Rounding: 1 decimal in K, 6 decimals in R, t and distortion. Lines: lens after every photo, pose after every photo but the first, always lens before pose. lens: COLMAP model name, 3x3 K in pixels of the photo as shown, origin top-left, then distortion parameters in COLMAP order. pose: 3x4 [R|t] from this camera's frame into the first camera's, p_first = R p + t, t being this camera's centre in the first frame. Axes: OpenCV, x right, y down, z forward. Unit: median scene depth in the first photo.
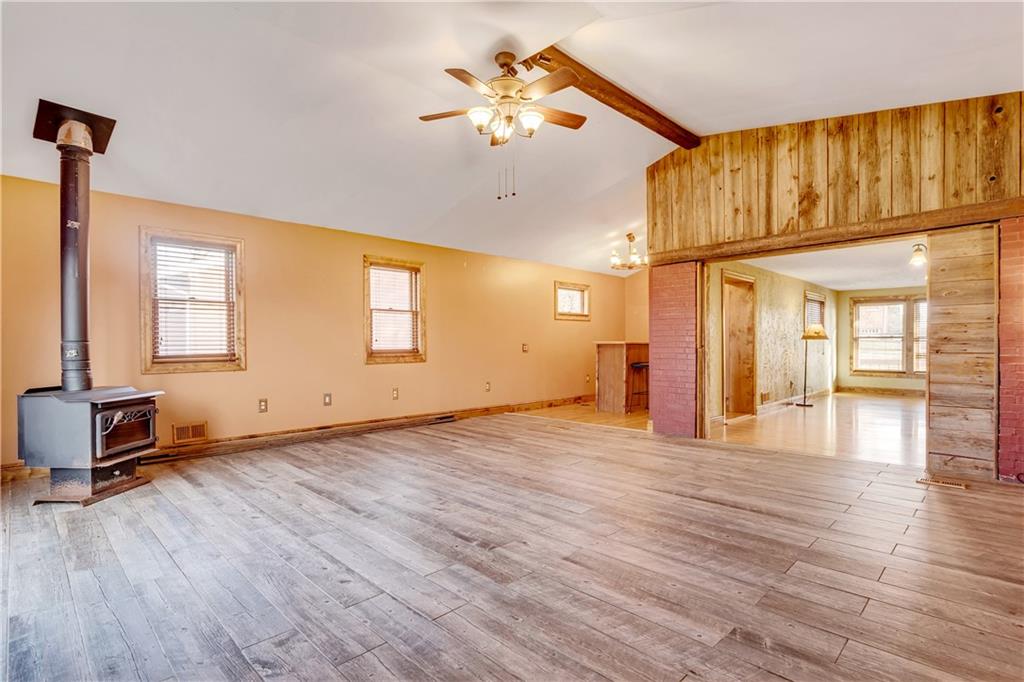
lens RADIAL K [[503.0, 0, 512.8], [0, 503.0, 345.1], [0, 0, 1]] dist [-0.015332, 0.006512]
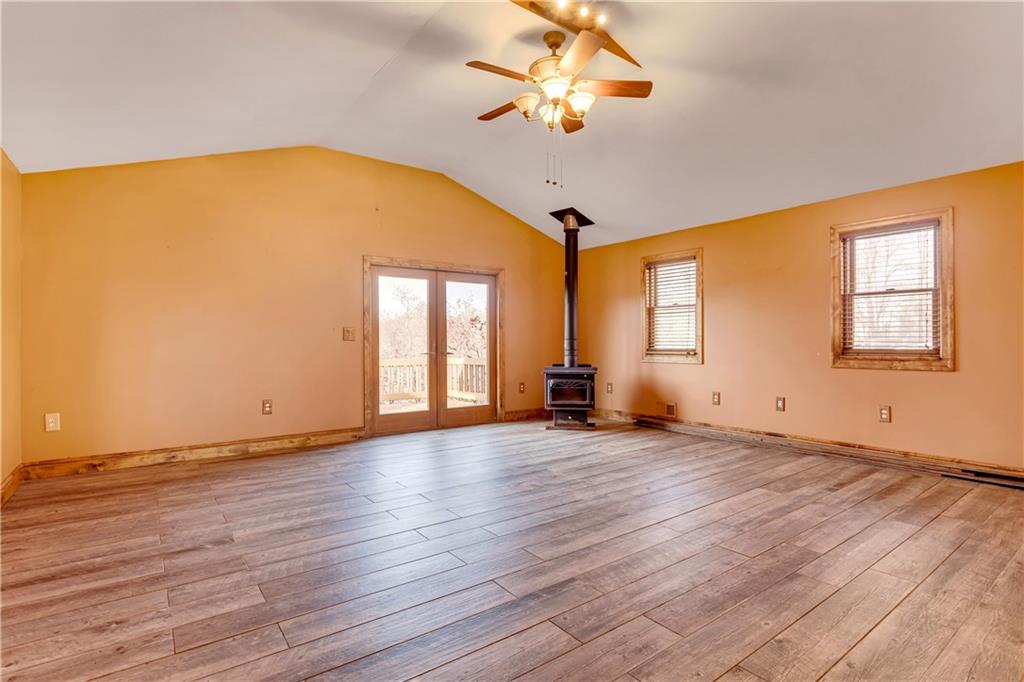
lens RADIAL K [[503.0, 0, 504.4], [0, 503.0, 344.9], [0, 0, 1]] dist [-0.015332, 0.006512]
pose [[-0.155180, 0.010841, -0.987827, 0.674626], [-0.001393, 0.999936, 0.011192, -0.005829], [0.987885, 0.003113, -0.155155, 0.772152]]
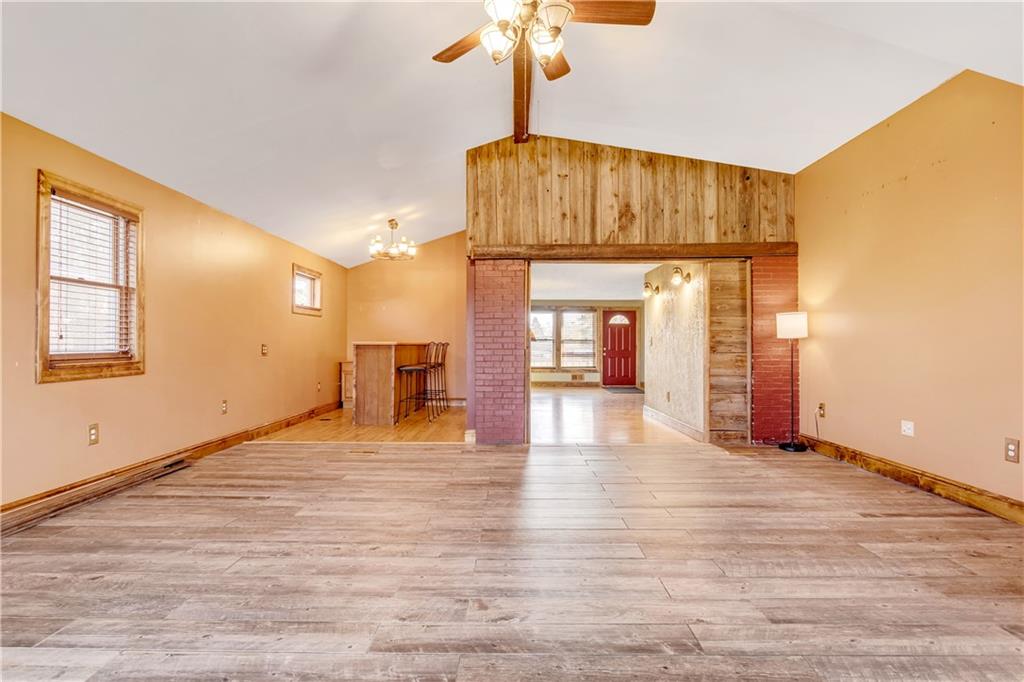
lens RADIAL K [[503.0, 0, 511.3], [0, 503.0, 337.8], [0, 0, 1]] dist [-0.015332, 0.006512]
pose [[0.713719, 0.012522, 0.700320, -0.380227], [-0.001953, 0.999872, -0.015888, -0.001199], [-0.700429, 0.009972, 0.713652, 0.375560]]
